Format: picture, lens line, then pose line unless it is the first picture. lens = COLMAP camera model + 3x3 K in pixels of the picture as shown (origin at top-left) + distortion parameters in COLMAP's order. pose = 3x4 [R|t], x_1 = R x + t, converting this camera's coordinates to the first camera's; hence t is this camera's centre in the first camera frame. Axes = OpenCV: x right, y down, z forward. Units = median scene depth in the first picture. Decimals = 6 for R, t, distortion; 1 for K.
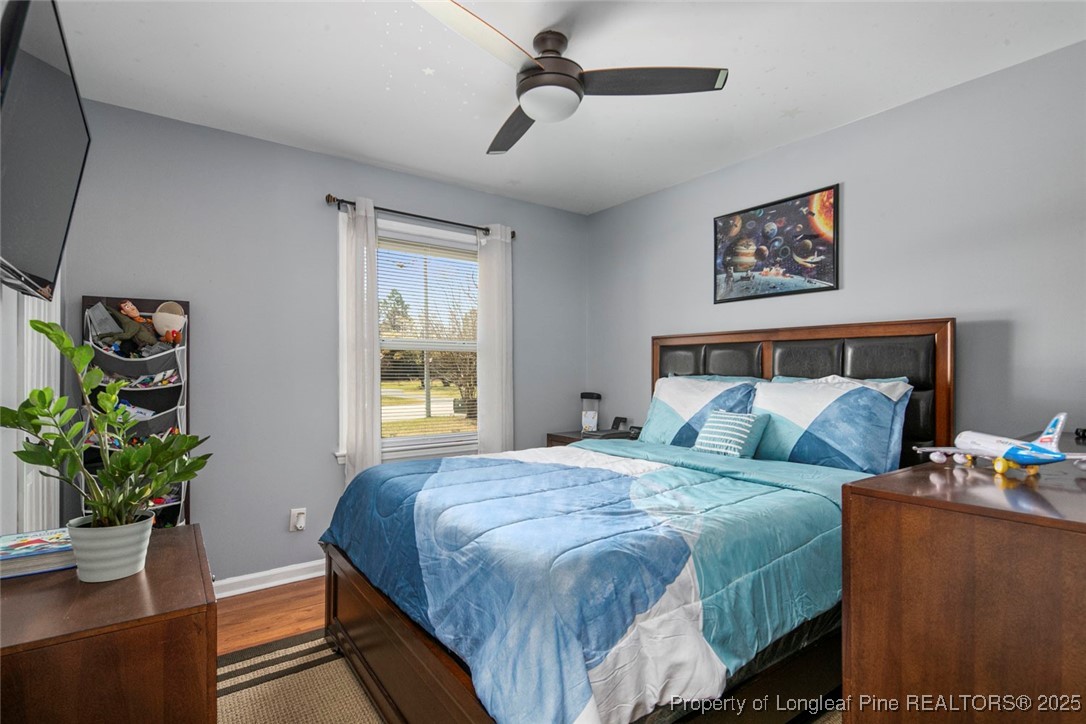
lens RADIAL K [[526.0, 0, 544.2], [0, 526.0, 370.4], [0, 0, 1]] dist [-0.001809, -0.001531]
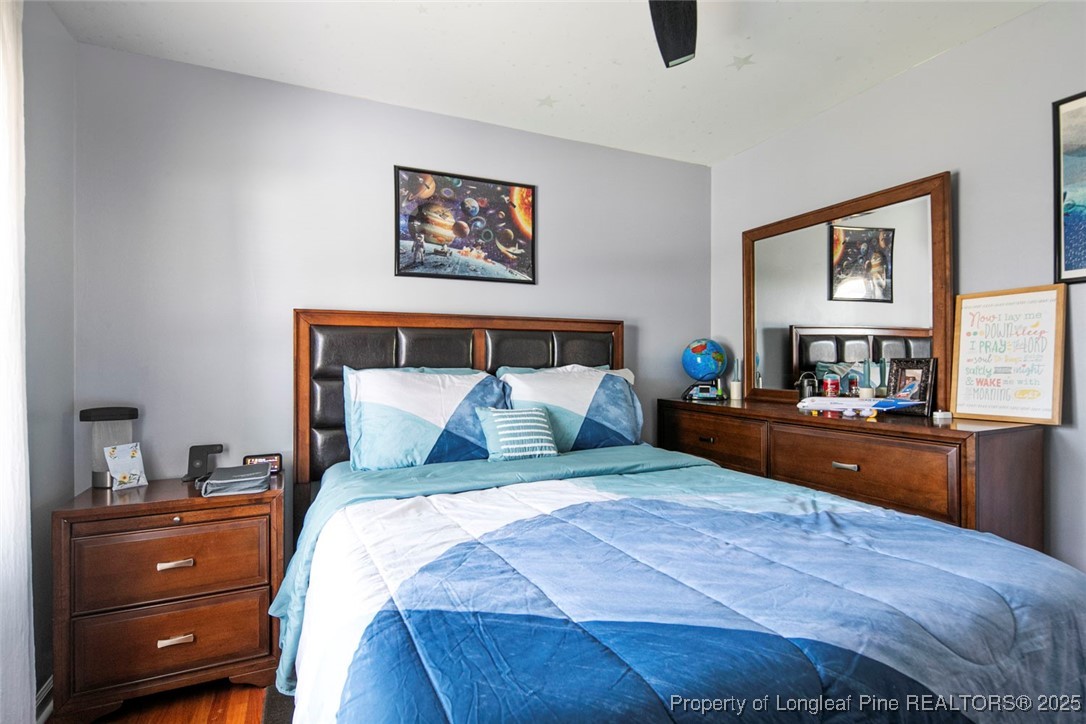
lens RADIAL K [[528.5, 0, 543.0], [0, 528.5, 362.0], [0, 0, 1]] dist [0.000807, 0.000245]
pose [[0.201886, -0.008085, 0.979376, -0.457350], [0.003219, 0.999966, 0.007592, -0.004504], [-0.979404, 0.001620, 0.201905, 0.714381]]
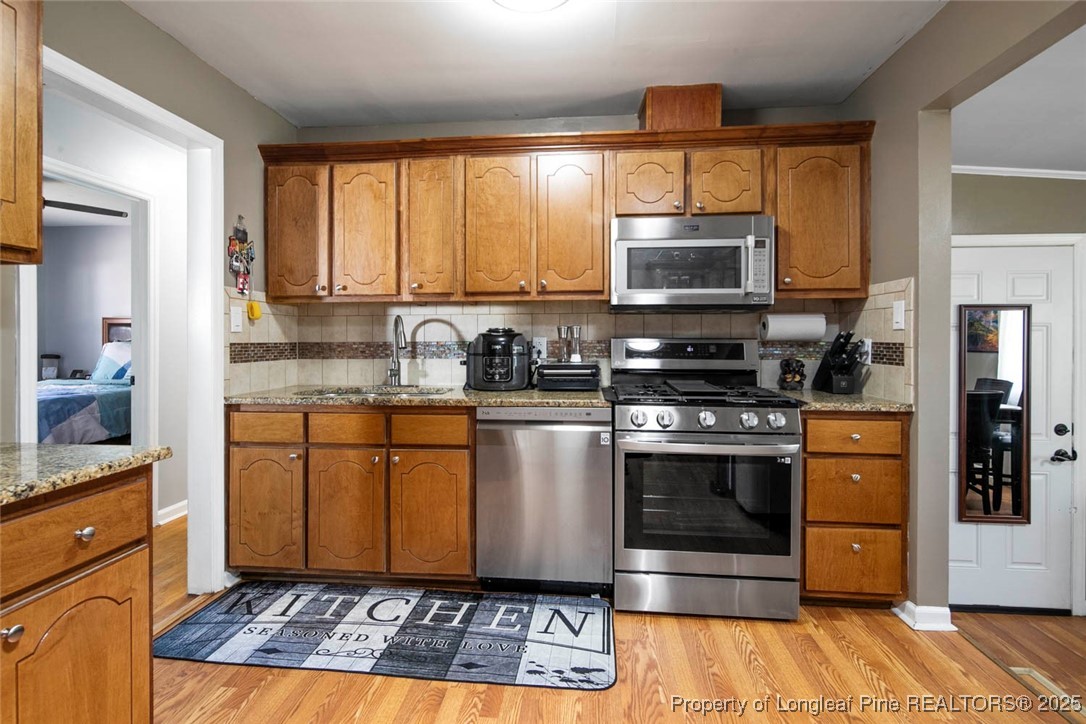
lens RADIAL K [[519.9, 0, 541.8], [0, 519.9, 339.9], [0, 0, 1]] dist [-0.000567, -0.000207]
pose [[0.663803, -0.007813, 0.747867, -0.115363], [0.002599, 0.999963, 0.008140, -0.005381], [-0.747903, -0.003460, 0.663799, -1.332135]]
